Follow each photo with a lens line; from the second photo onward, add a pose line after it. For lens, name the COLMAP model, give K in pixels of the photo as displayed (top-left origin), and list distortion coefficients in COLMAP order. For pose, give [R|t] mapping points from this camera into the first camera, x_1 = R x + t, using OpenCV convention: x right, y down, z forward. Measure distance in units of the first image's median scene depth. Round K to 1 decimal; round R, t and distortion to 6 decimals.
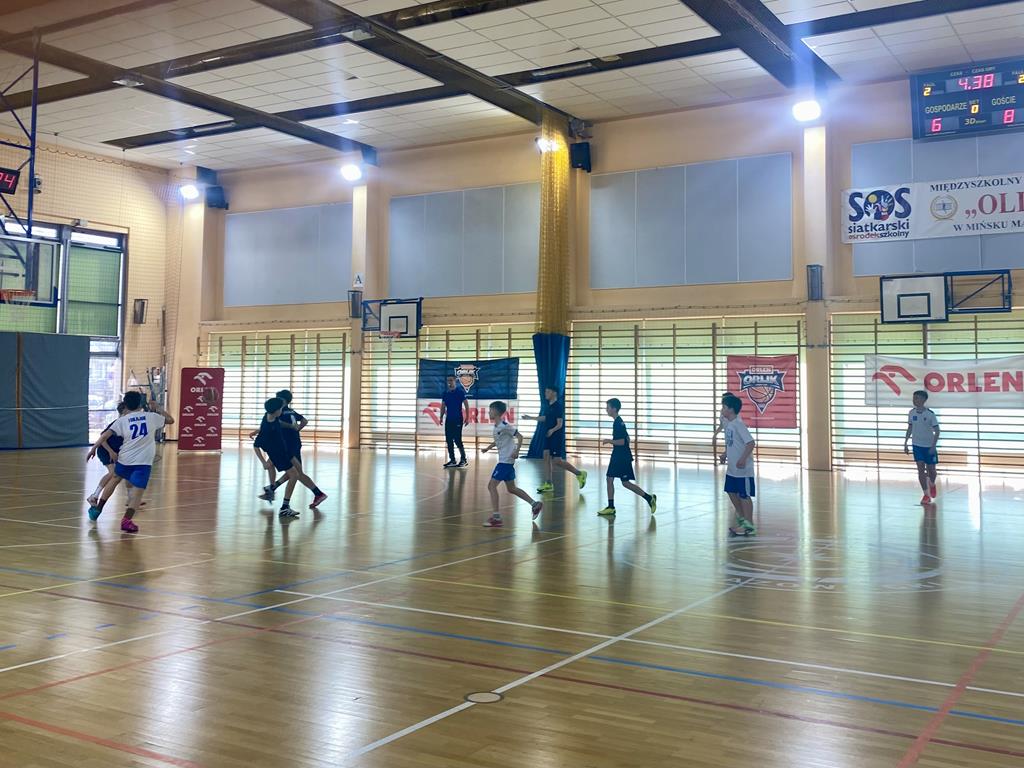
lens RADIAL K [[1061.6, 0, 512.5], [0, 1061.6, 314.0], [0, 0, 1]] dist [0.108297, -0.006468]
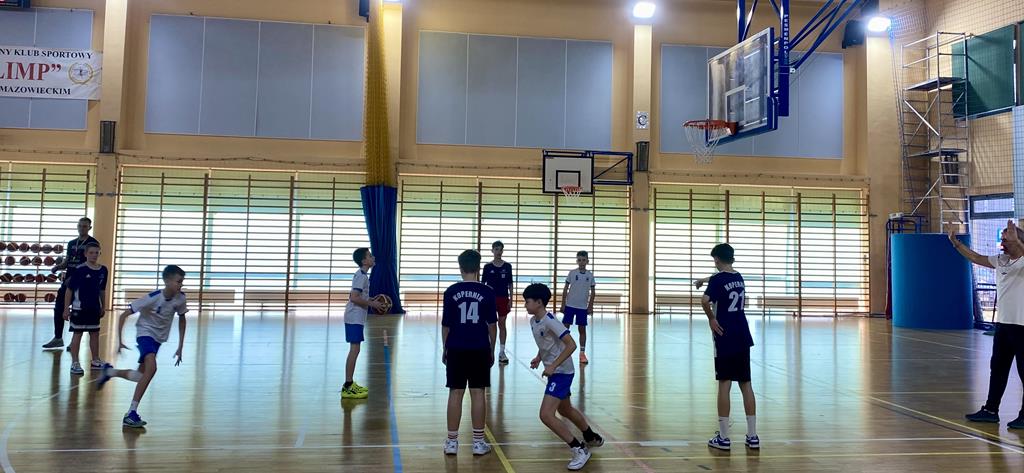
lens RADIAL K [[938.8, 0, 513.1], [0, 938.8, 168.6], [0, 0, 1]] dist [0.086849, -0.002316]
pose [[0.757270, 0.061905, 0.650162, -0.369452], [-0.061583, 0.997830, -0.023280, 0.013250], [-0.650193, -0.022410, 0.759439, 0.223753]]
